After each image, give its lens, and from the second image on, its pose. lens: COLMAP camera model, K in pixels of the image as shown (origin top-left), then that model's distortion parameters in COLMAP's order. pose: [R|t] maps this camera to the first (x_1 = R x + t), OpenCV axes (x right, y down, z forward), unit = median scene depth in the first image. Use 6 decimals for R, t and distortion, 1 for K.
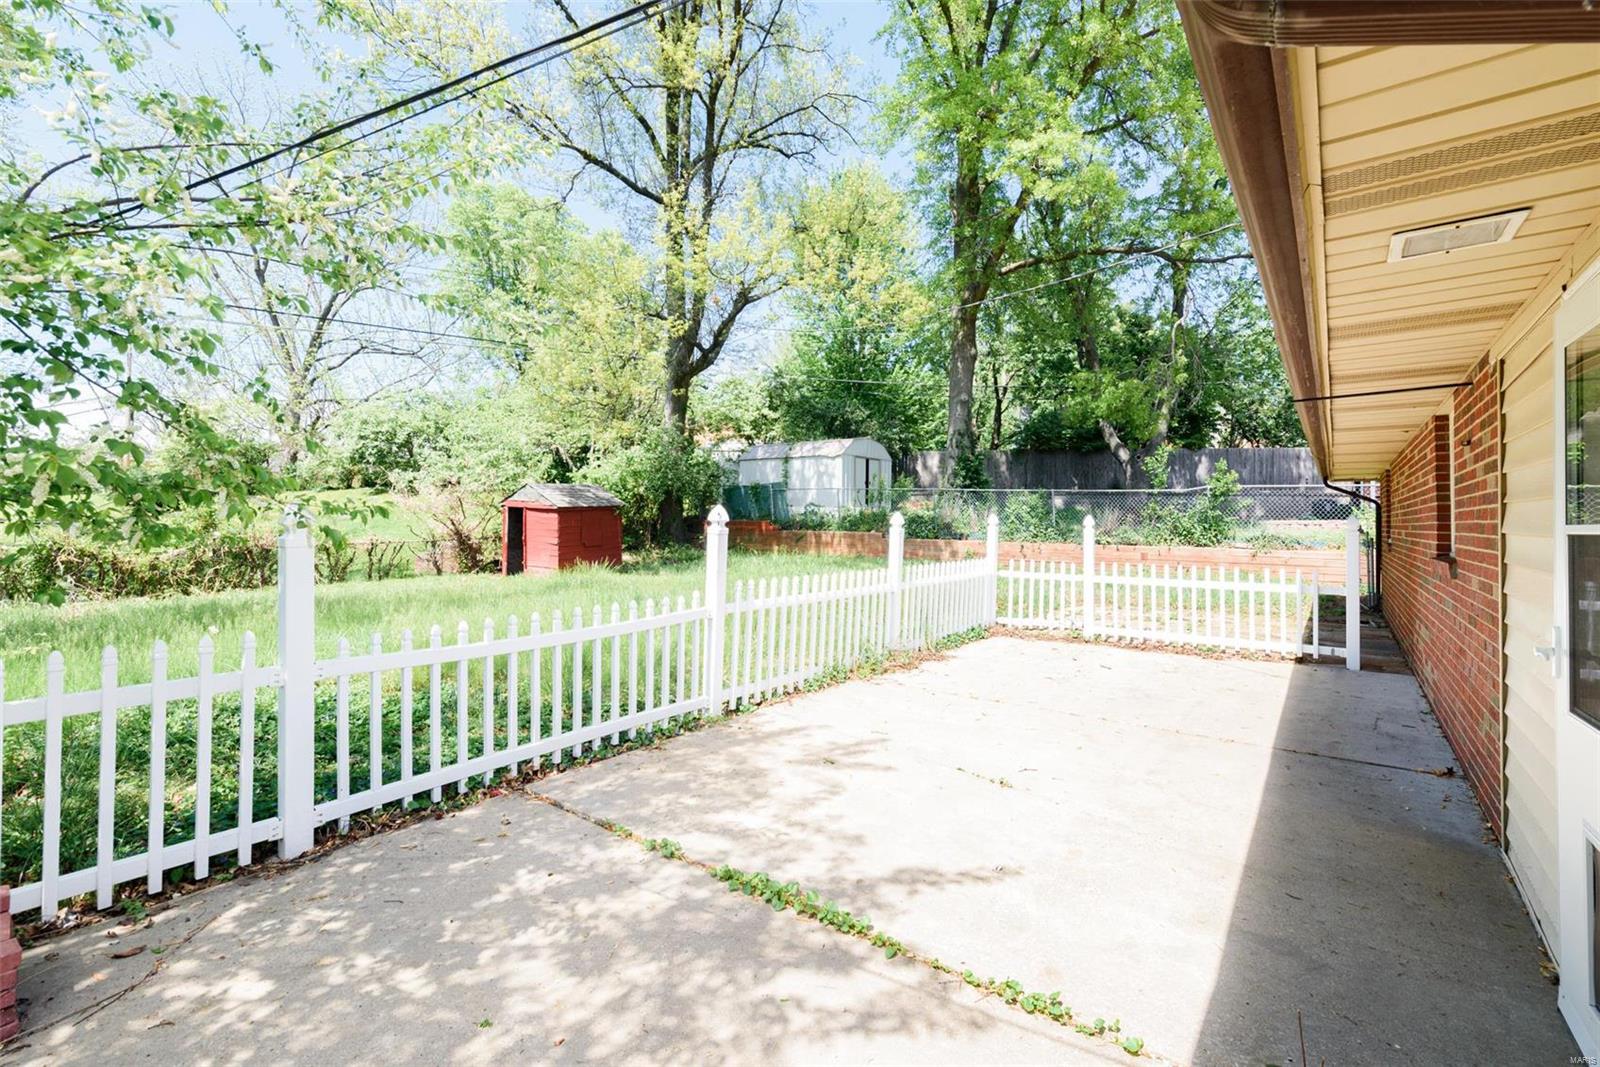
lens RADIAL K [[702.0, 0, 805.4], [0, 702.0, 523.3], [0, 0, 1]] dist [0.006706, -0.000819]
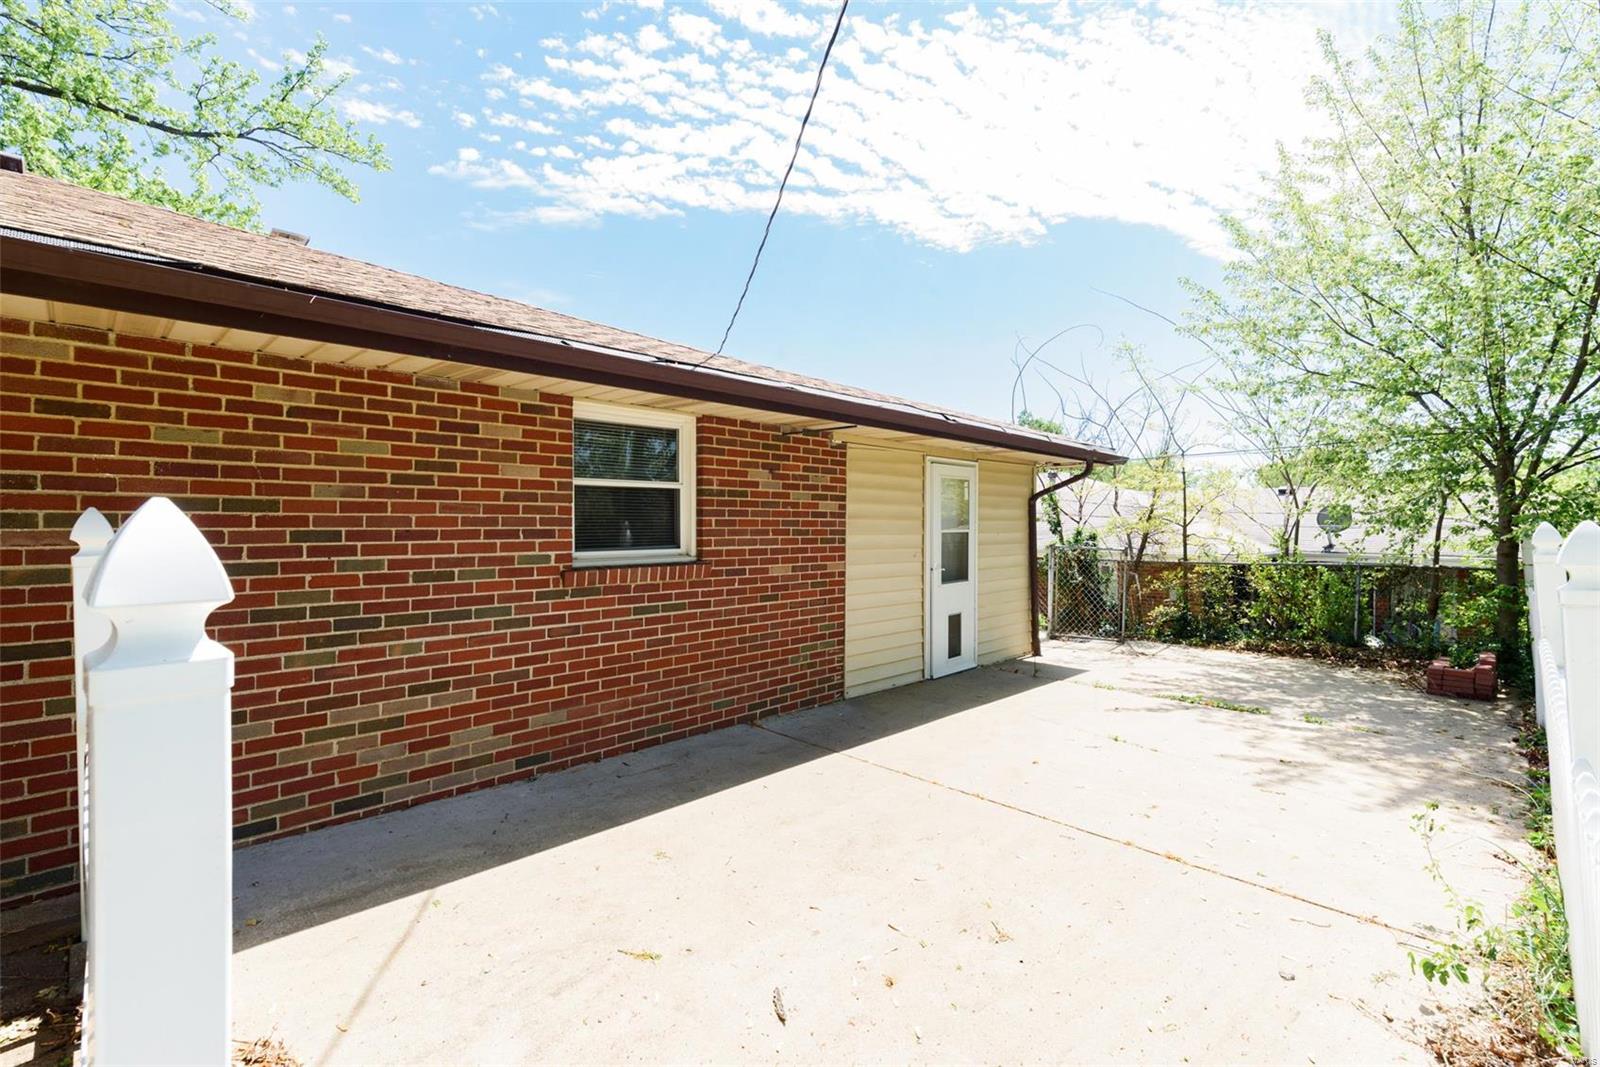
lens RADIAL K [[702.0, 0, 794.8], [0, 702.0, 529.8], [0, 0, 1]] dist [0.006706, -0.000819]
pose [[-0.989656, -0.021549, 0.141835, 0.611460], [-0.020135, 0.999732, 0.011393, -0.014356], [-0.142042, 0.008420, -0.989825, 2.095852]]
